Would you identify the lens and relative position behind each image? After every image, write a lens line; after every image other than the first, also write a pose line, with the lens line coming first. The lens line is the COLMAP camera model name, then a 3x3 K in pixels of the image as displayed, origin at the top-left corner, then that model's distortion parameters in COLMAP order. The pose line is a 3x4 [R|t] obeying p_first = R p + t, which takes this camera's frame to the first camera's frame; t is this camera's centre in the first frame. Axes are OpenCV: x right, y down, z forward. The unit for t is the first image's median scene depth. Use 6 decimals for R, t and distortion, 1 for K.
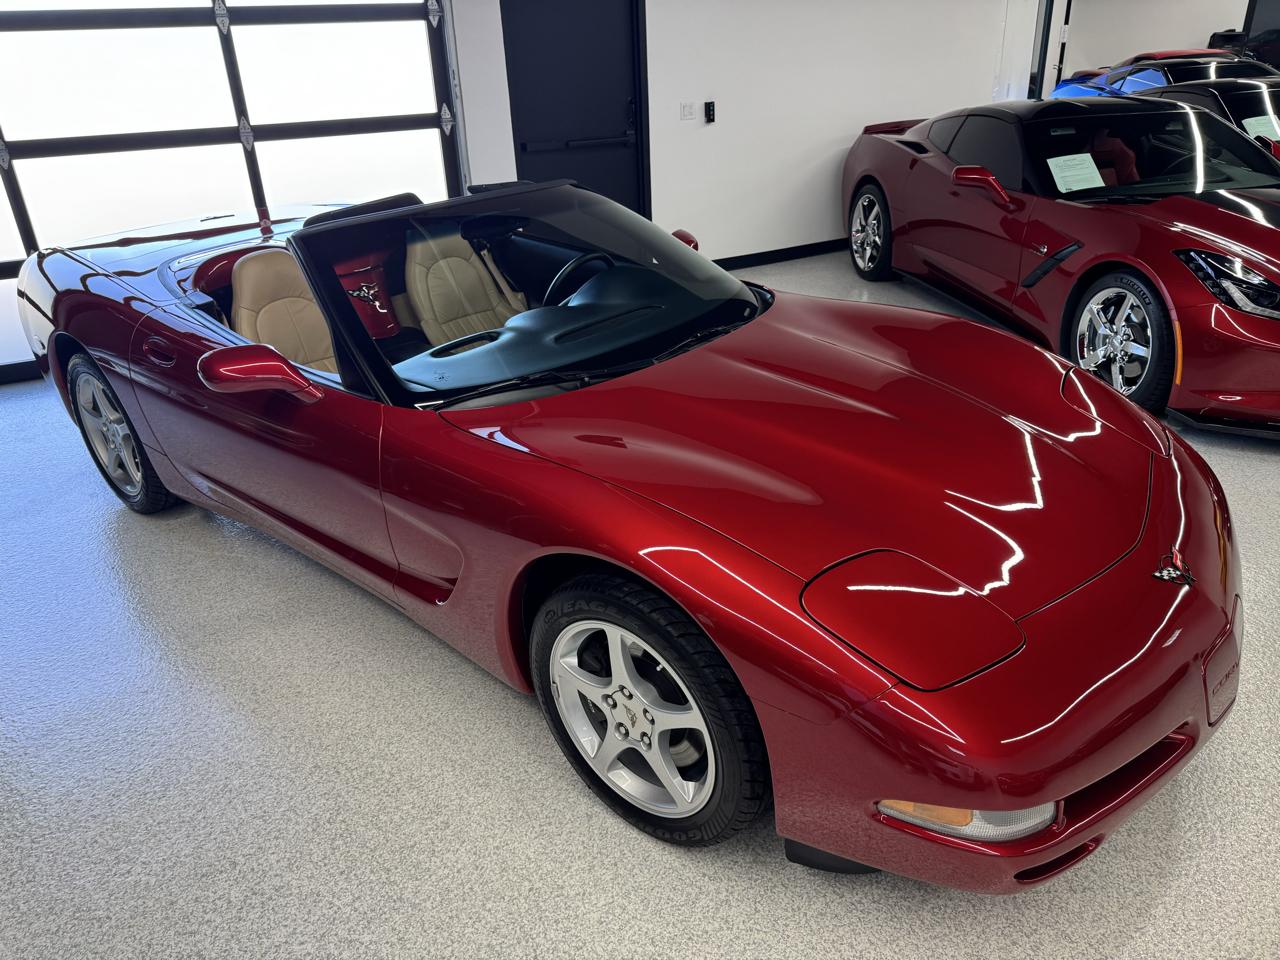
lens RADIAL K [[907.8, 0, 643.5], [0, 907.8, 477.4], [0, 0, 1]] dist [0.024438, -0.008909]
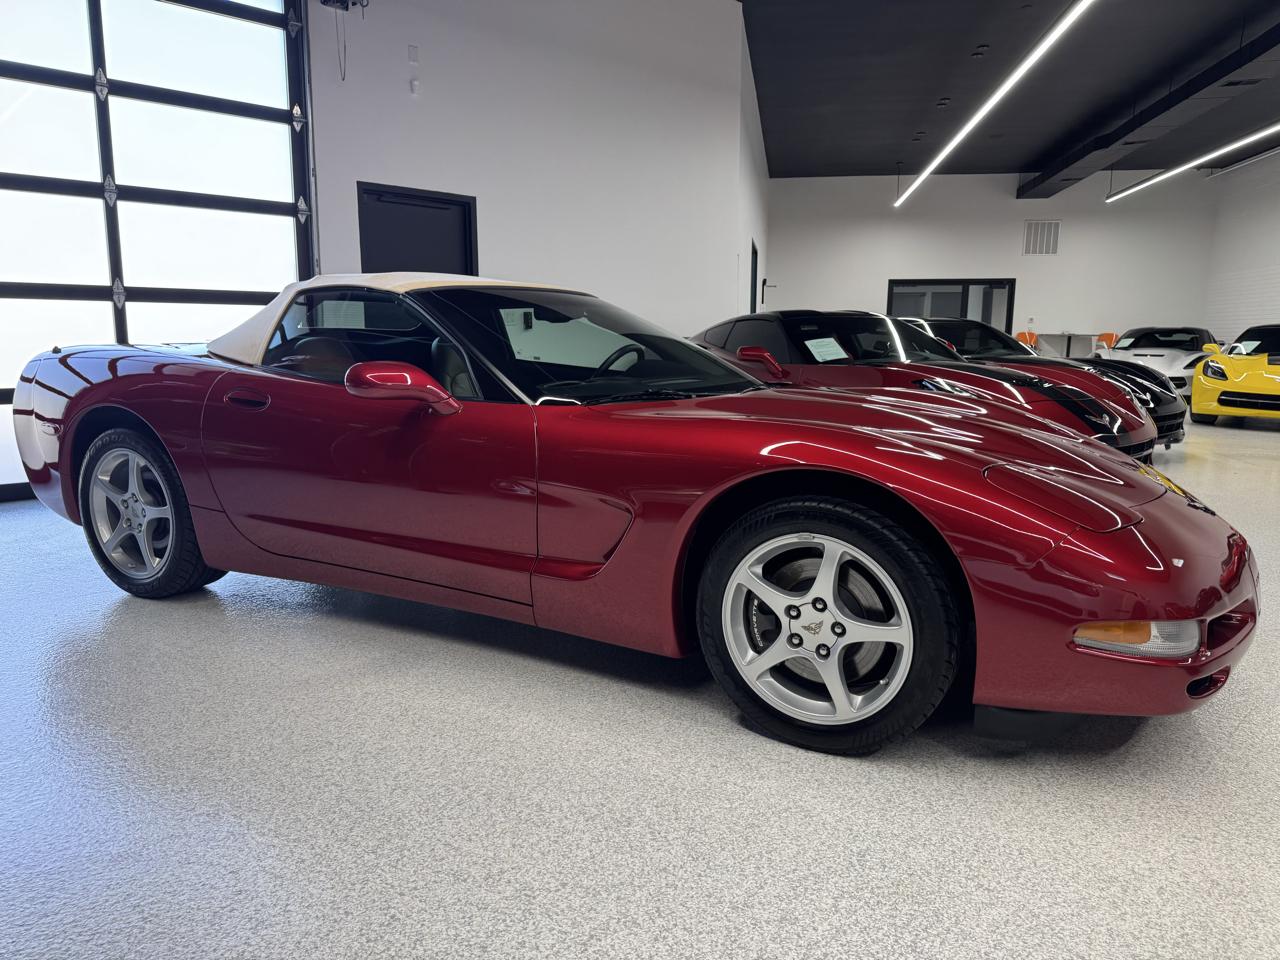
lens RADIAL K [[912.5, 0, 636.2], [0, 912.5, 486.2], [0, 0, 1]] dist [0.039763, -0.031135]
pose [[0.957208, -0.000102, 0.289401, -0.376632], [0.083193, 0.957887, -0.274830, 0.420946], [-0.277186, 0.287146, 0.916905, -0.204523]]
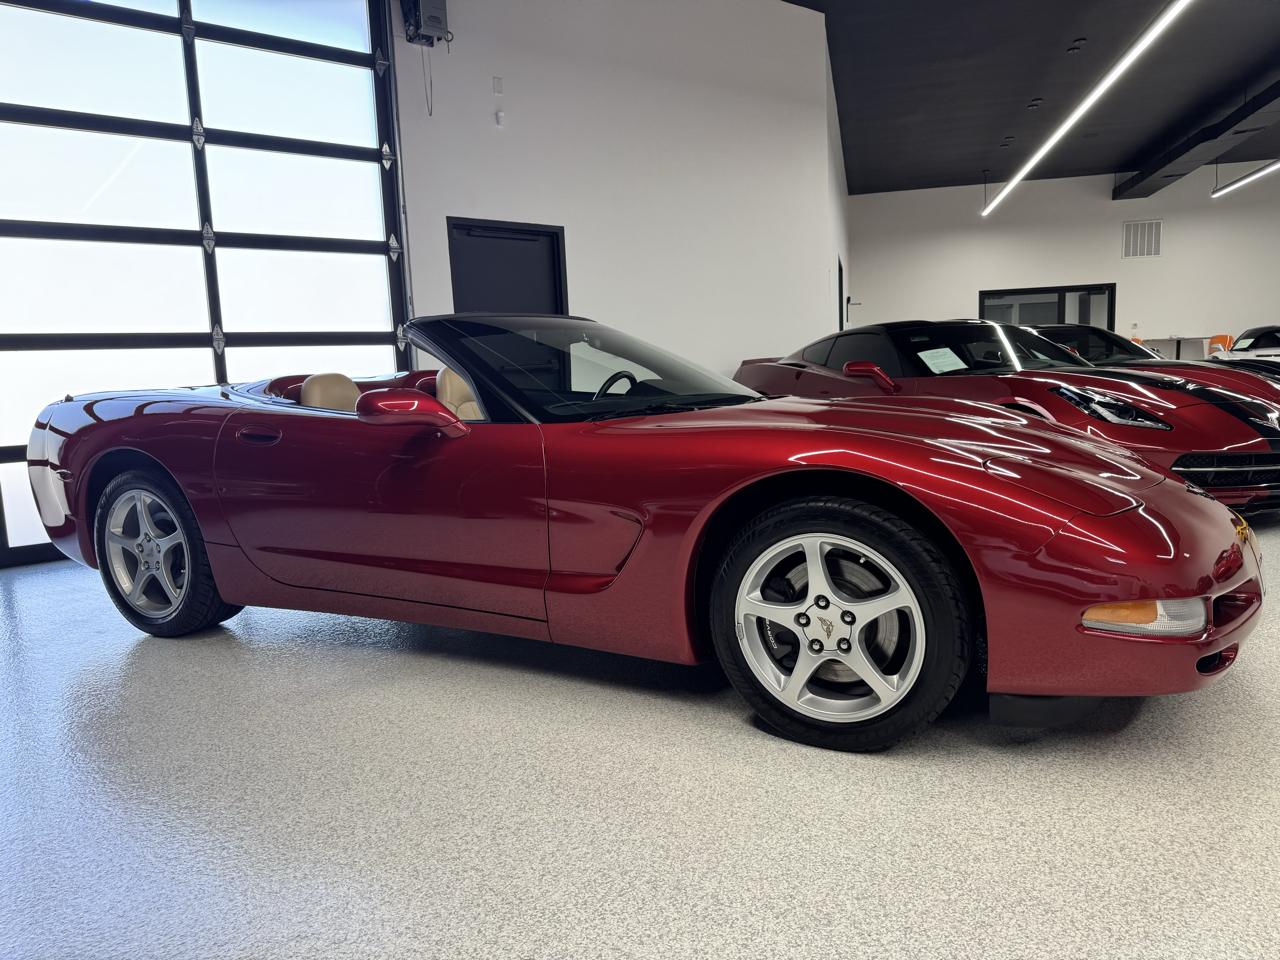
lens RADIAL K [[912.5, 0, 635.8], [0, 912.5, 483.3], [0, 0, 1]] dist [0.039763, -0.031135]
pose [[0.977676, -0.026649, 0.208423, -0.419997], [0.093318, 0.943802, -0.317065, 0.378710], [-0.188261, 0.329437, 0.925219, -0.063579]]
